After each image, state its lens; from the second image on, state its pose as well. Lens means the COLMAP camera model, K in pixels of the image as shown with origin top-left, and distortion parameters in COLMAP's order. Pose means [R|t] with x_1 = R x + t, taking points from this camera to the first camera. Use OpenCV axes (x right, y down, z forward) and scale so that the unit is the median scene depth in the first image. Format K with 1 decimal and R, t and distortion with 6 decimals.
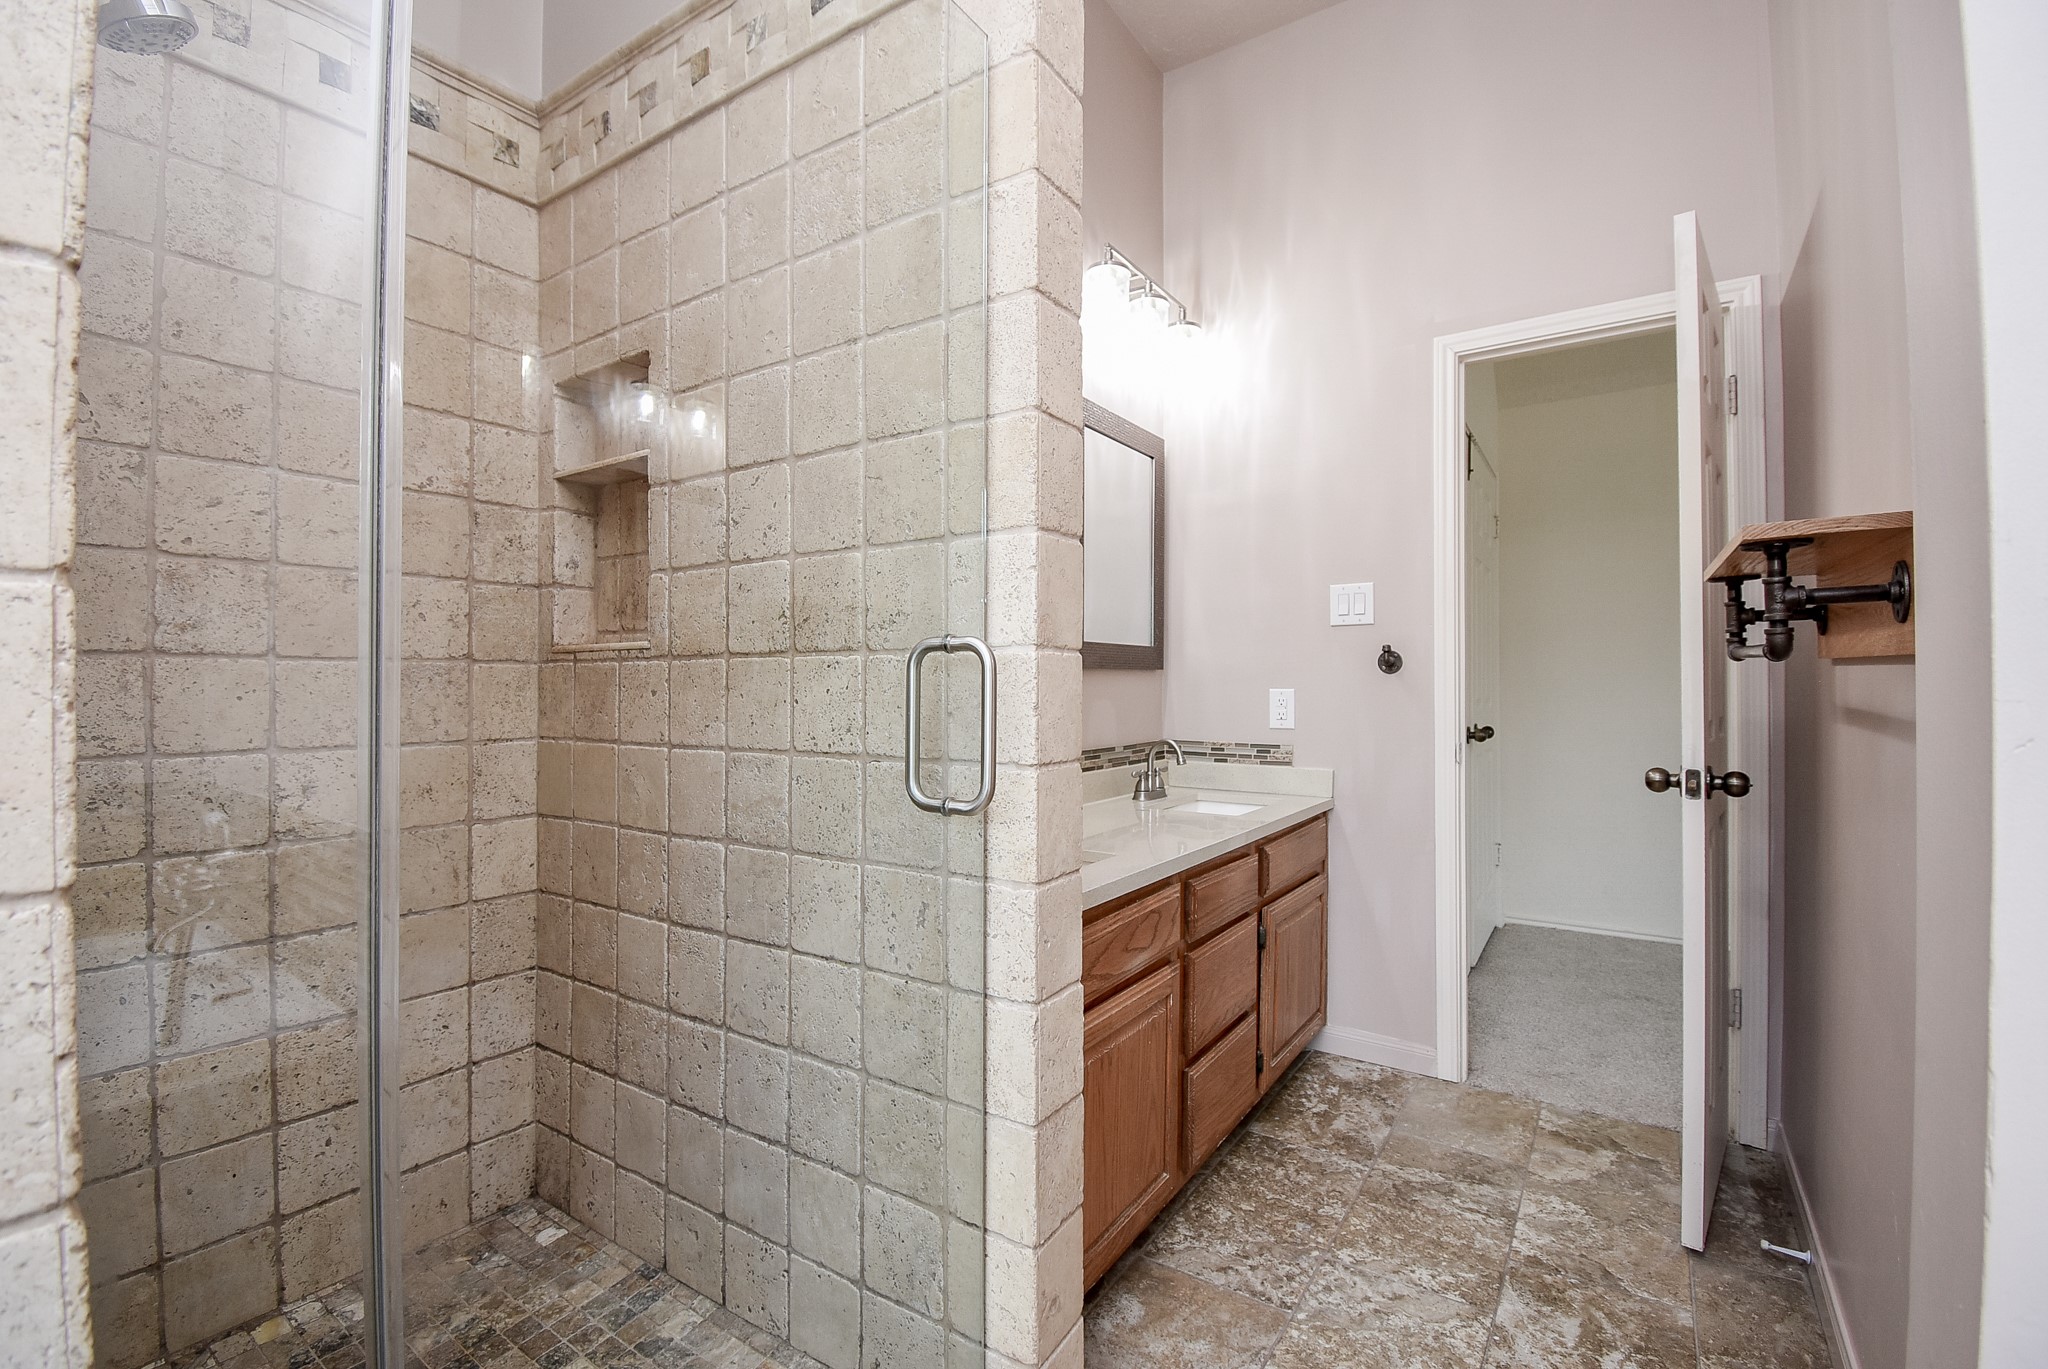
lens RADIAL K [[902.4, 0, 1020.6], [0, 902.4, 675.9], [0, 0, 1]] dist [0.021289, -0.027022]
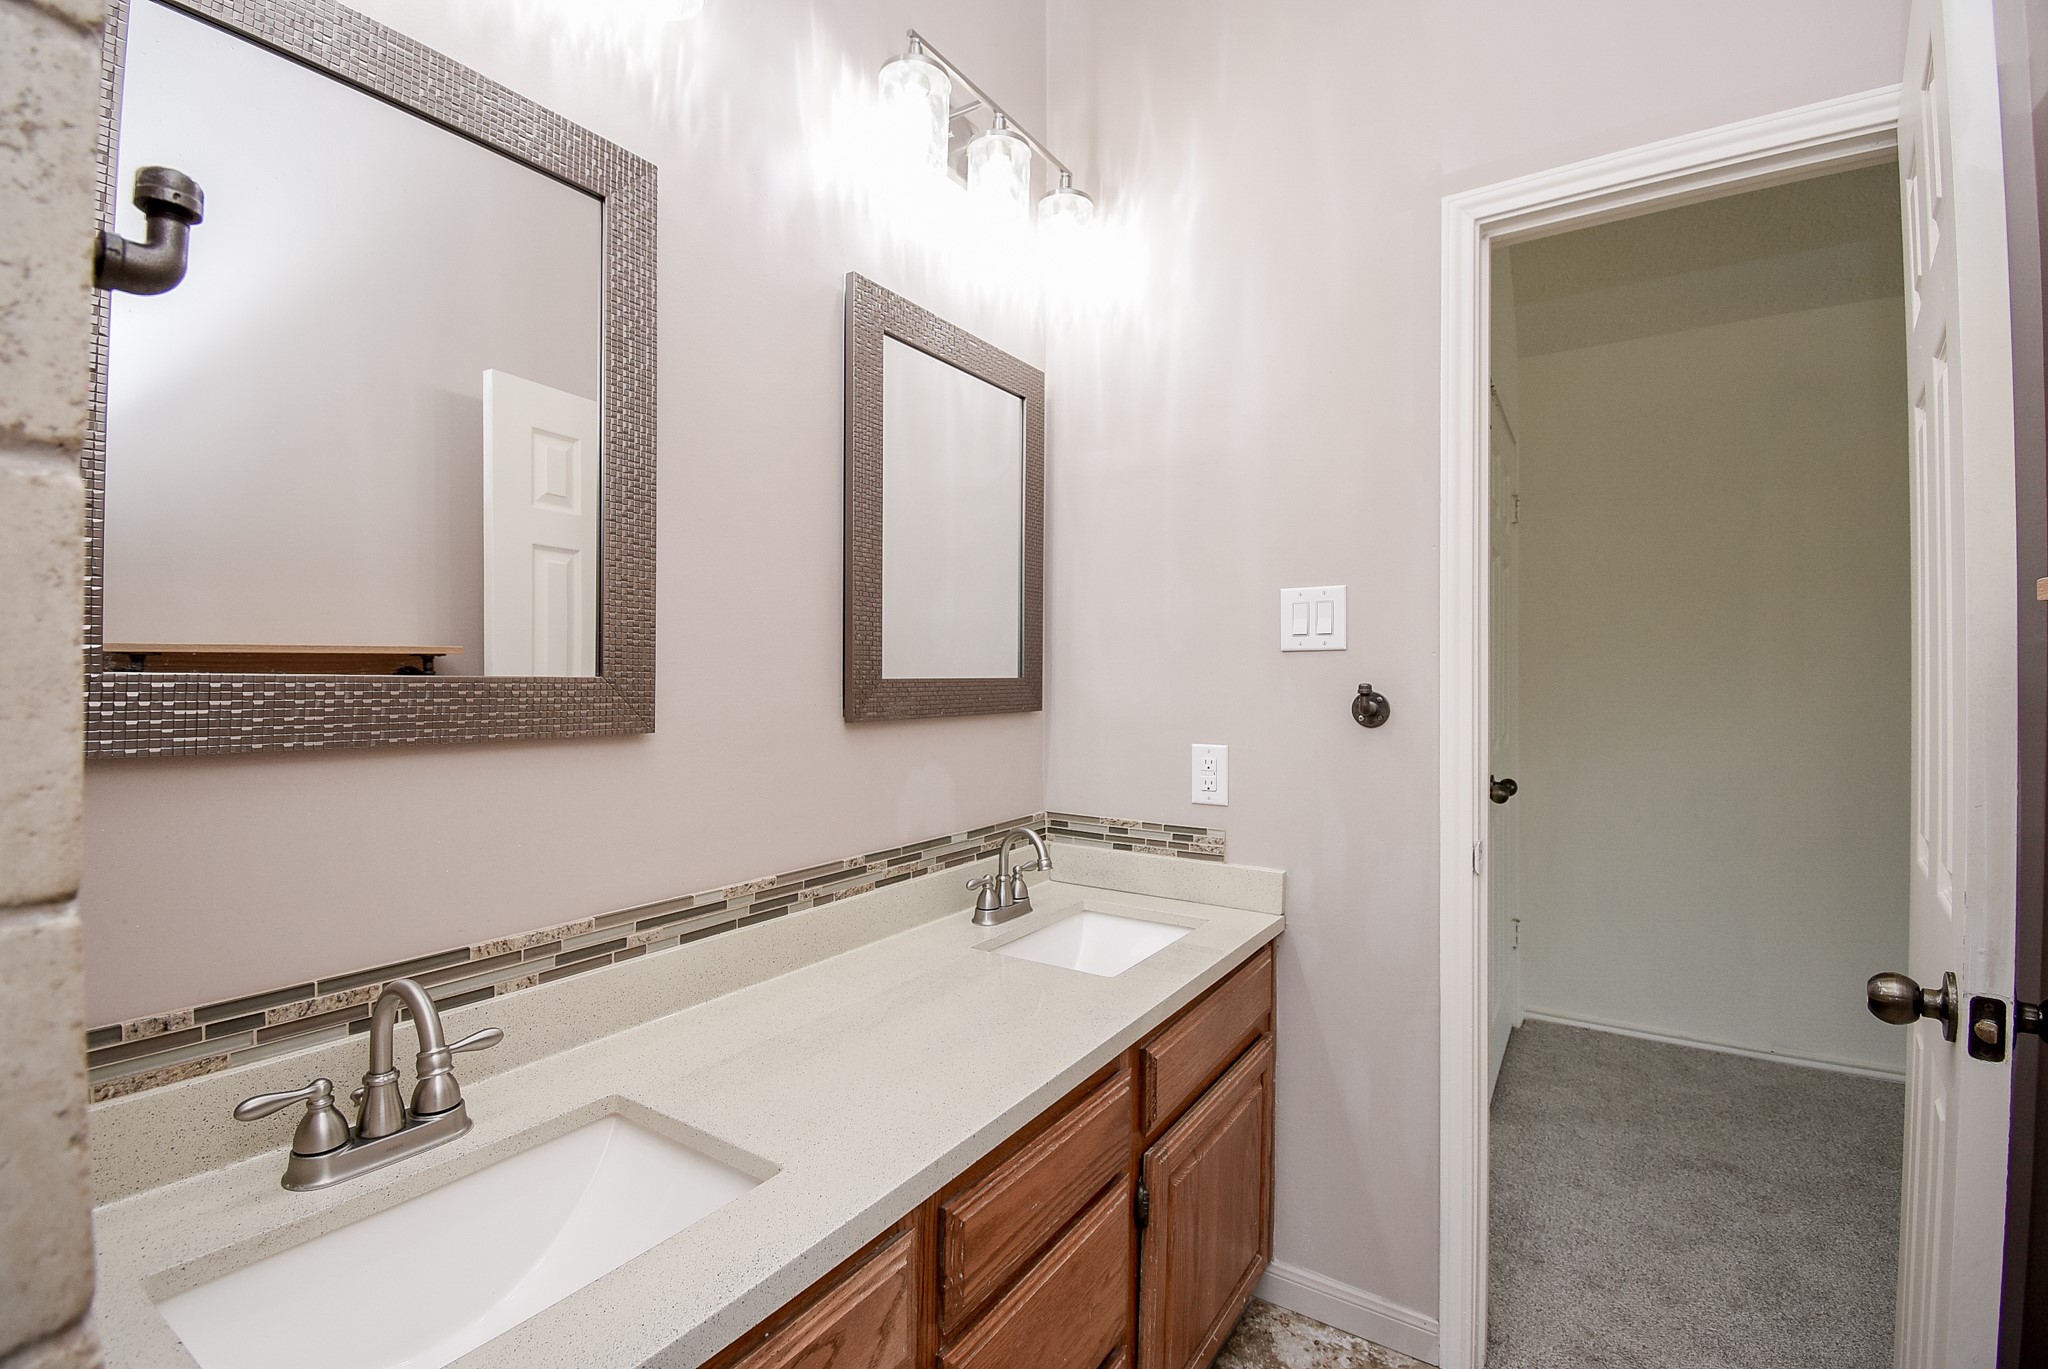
lens RADIAL K [[902.4, 0, 1020.6], [0, 902.4, 675.9], [0, 0, 1]] dist [0.021289, -0.027022]
pose [[0.999985, 0.001081, 0.005359, 0.327425], [-0.001126, 0.999963, 0.008481, -0.092711], [-0.005350, -0.008487, 0.999950, 0.753316]]
